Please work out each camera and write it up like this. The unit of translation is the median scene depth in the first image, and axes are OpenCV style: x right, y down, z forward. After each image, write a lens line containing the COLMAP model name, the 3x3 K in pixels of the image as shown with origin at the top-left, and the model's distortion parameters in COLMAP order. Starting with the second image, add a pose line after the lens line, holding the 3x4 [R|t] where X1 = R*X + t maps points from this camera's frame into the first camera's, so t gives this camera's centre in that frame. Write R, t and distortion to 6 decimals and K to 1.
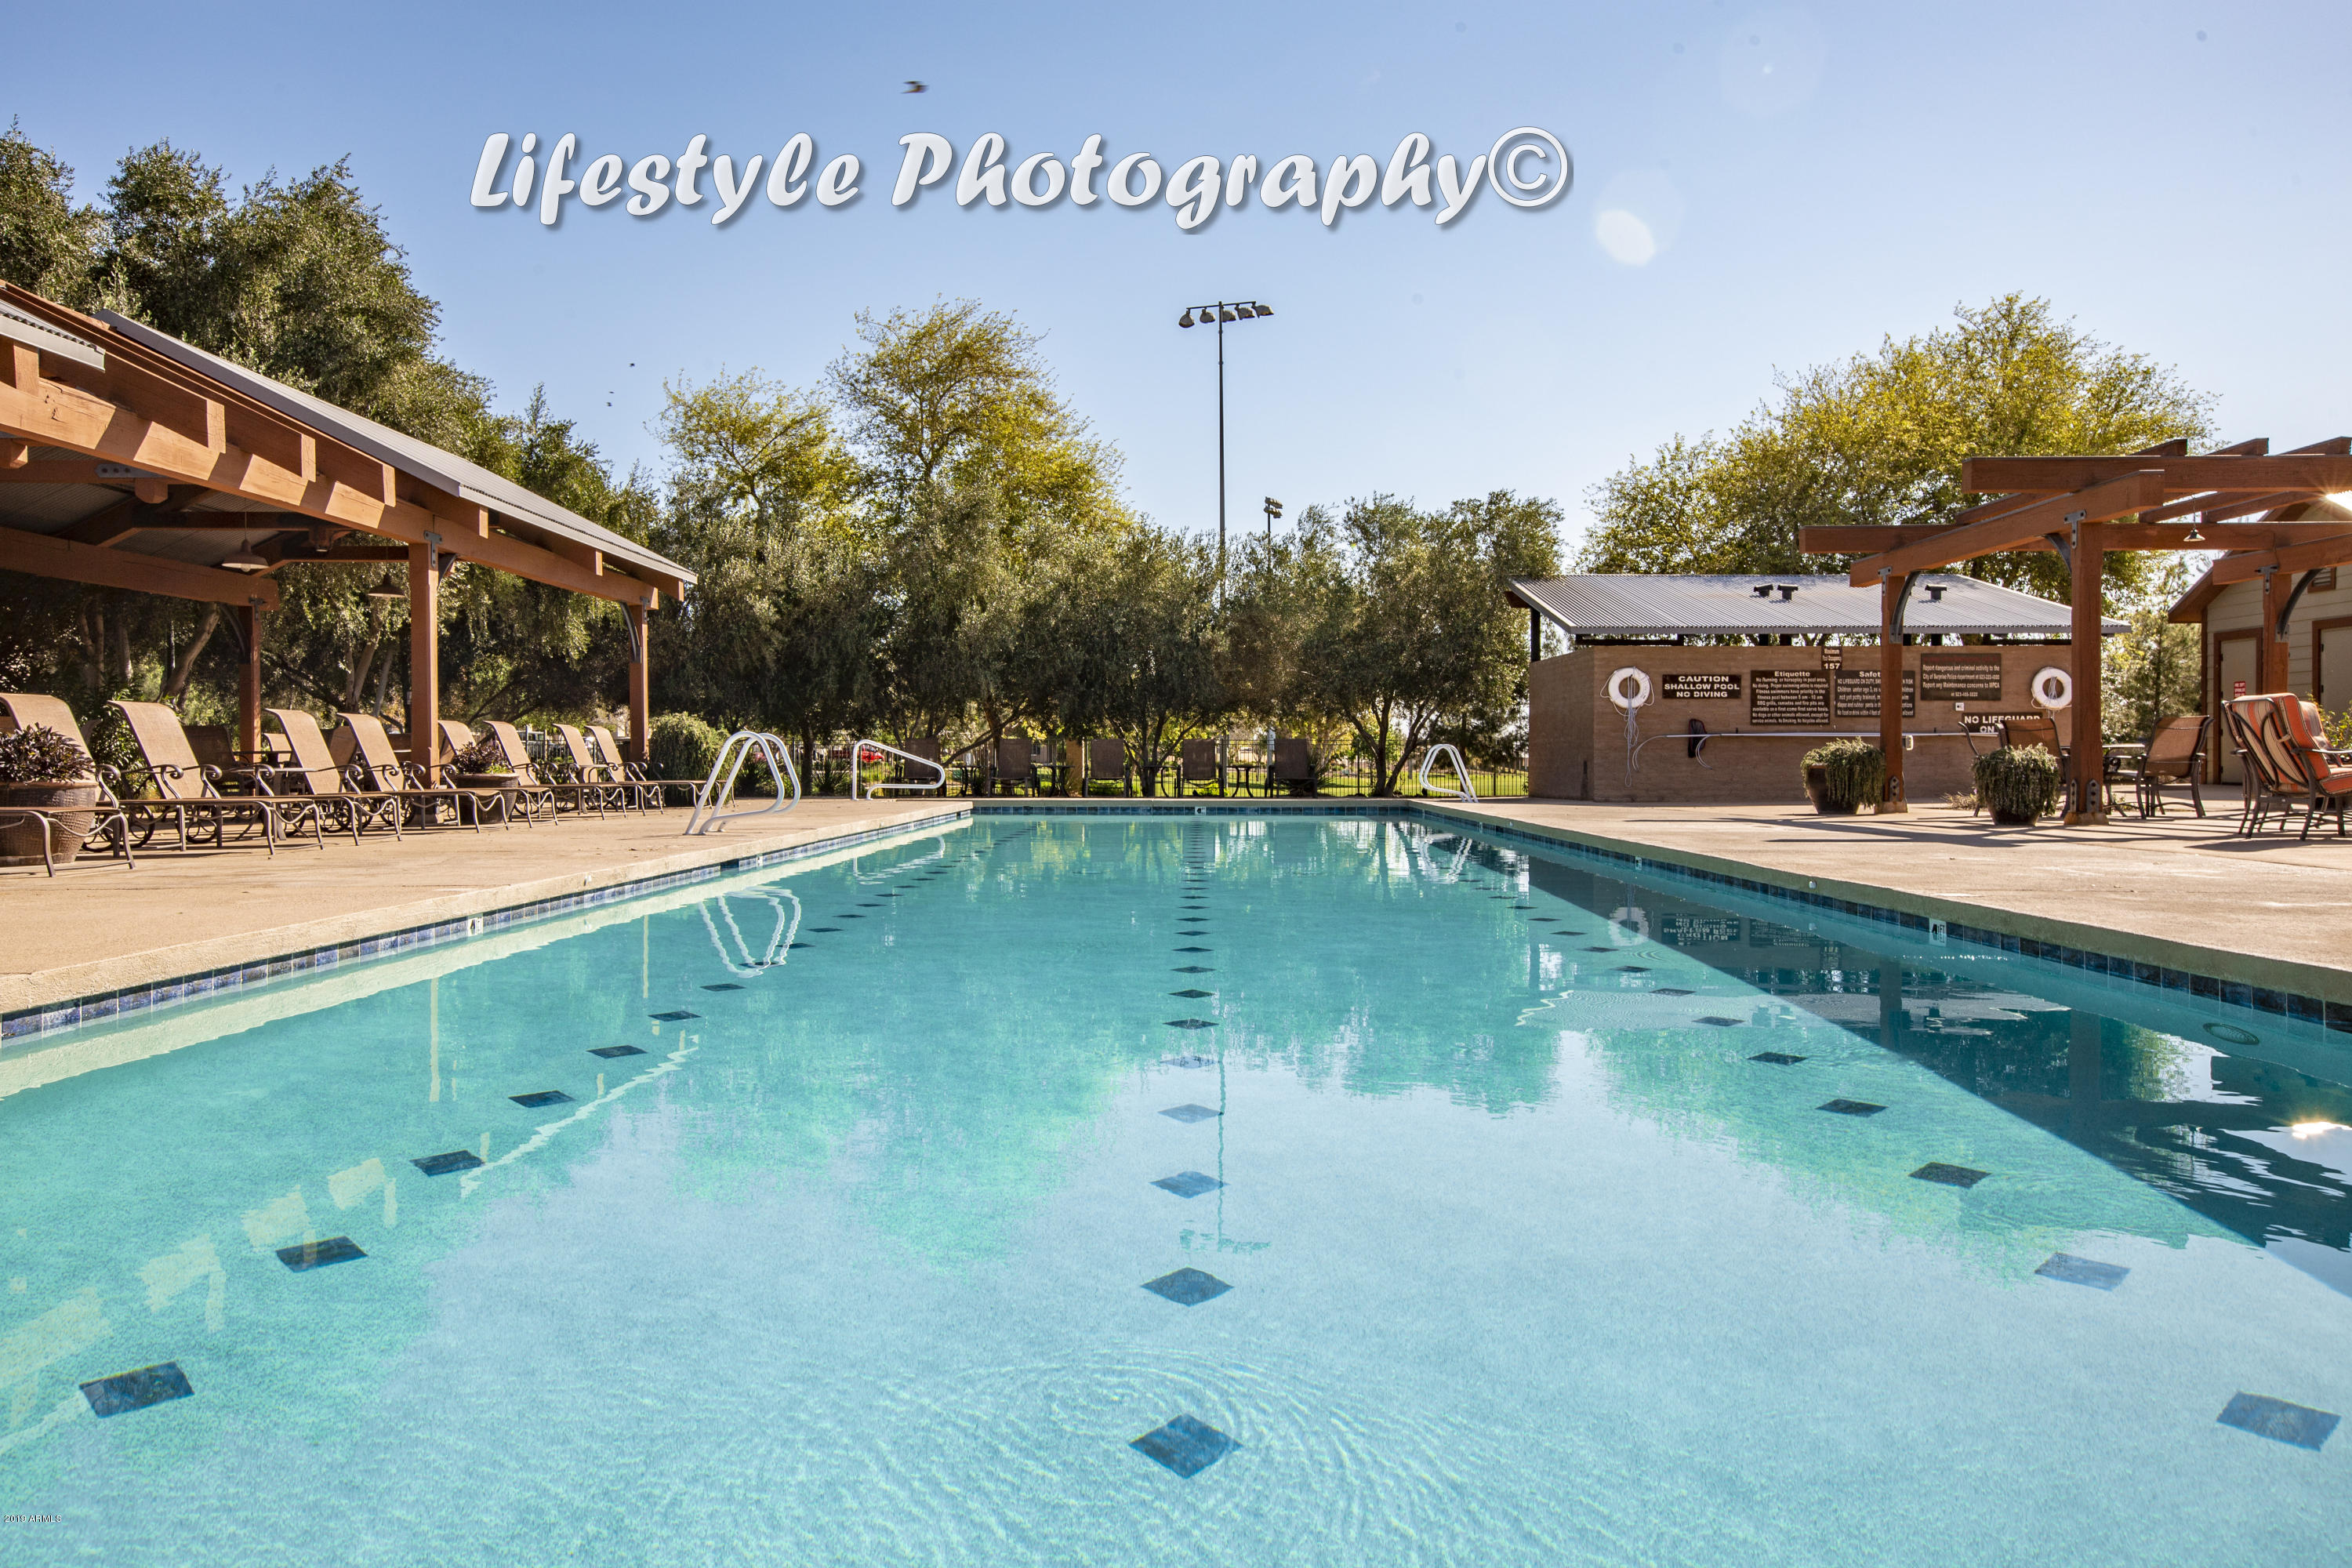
lens RADIAL K [[1701.7, 0, 1175.0], [0, 1701.7, 777.3], [0, 0, 1]] dist [-0.004423, -0.000198]
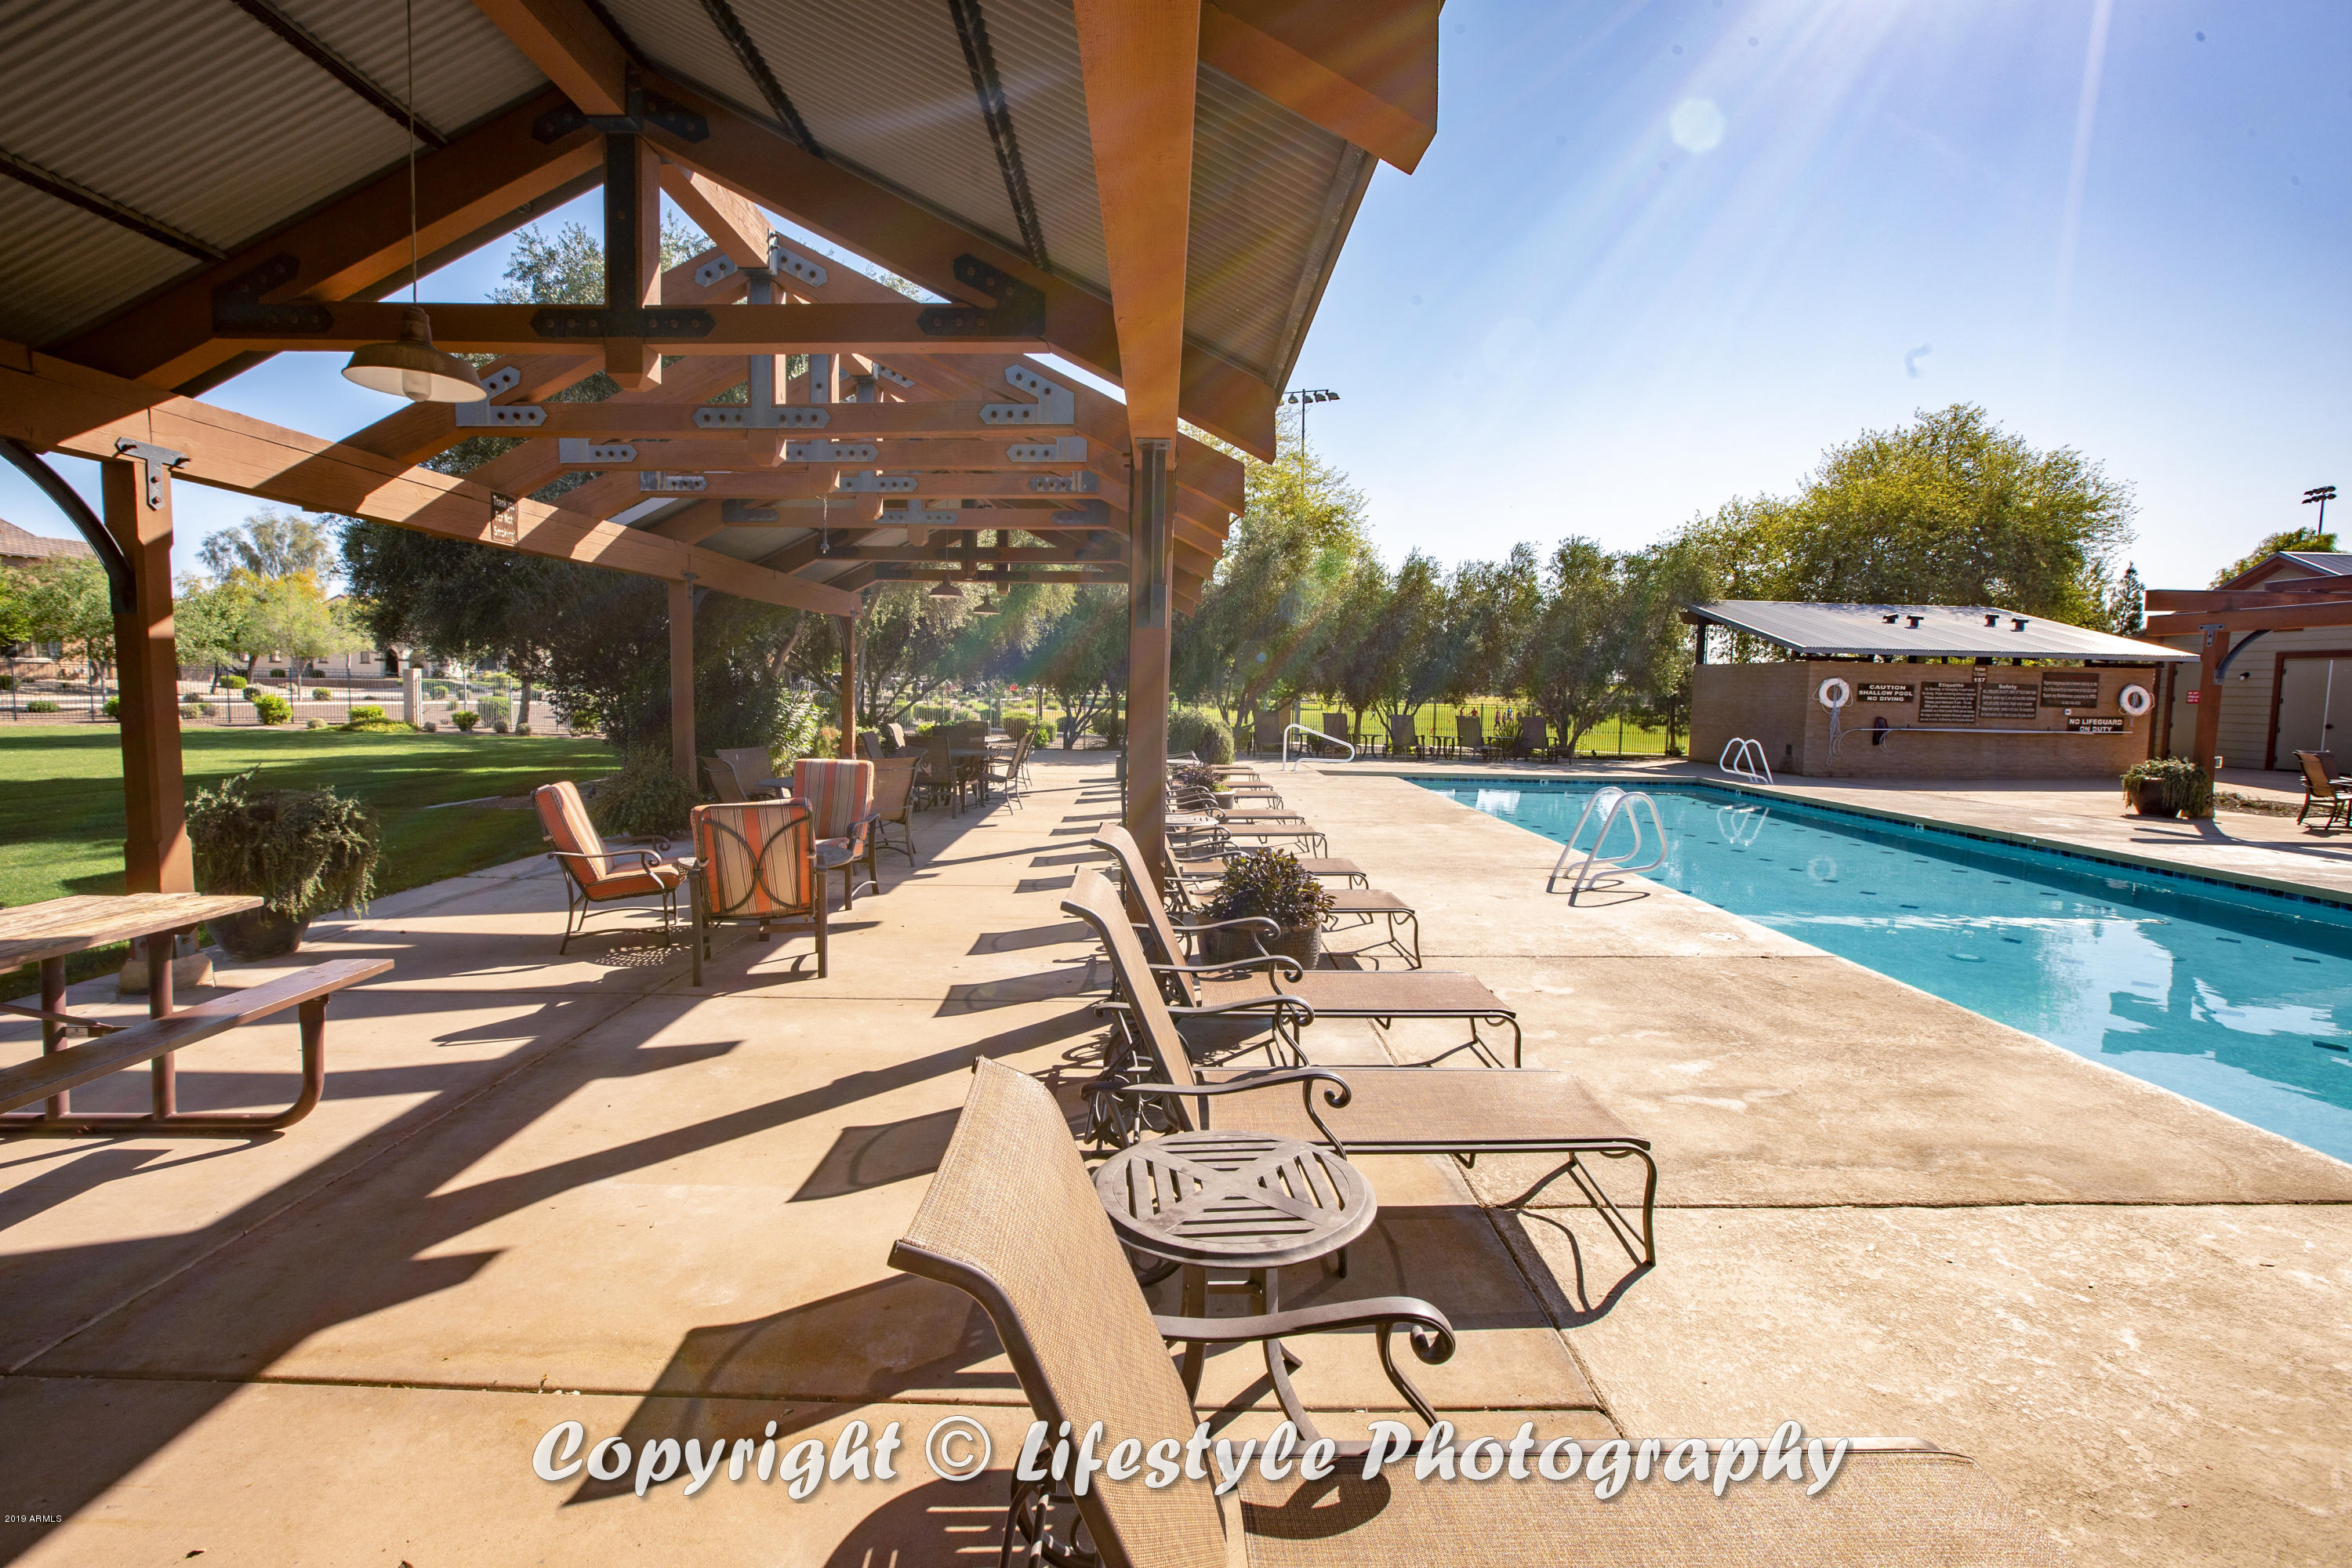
lens RADIAL K [[1069.5, 0, 1179.1], [0, 1069.5, 787.8], [0, 0, 1]] dist [-0.042191, 0.006639]
pose [[0.999624, 0.013110, 0.024083, -0.273656], [-0.015147, 0.996143, 0.086427, -0.041734], [-0.022857, -0.086759, 0.995967, 0.170286]]
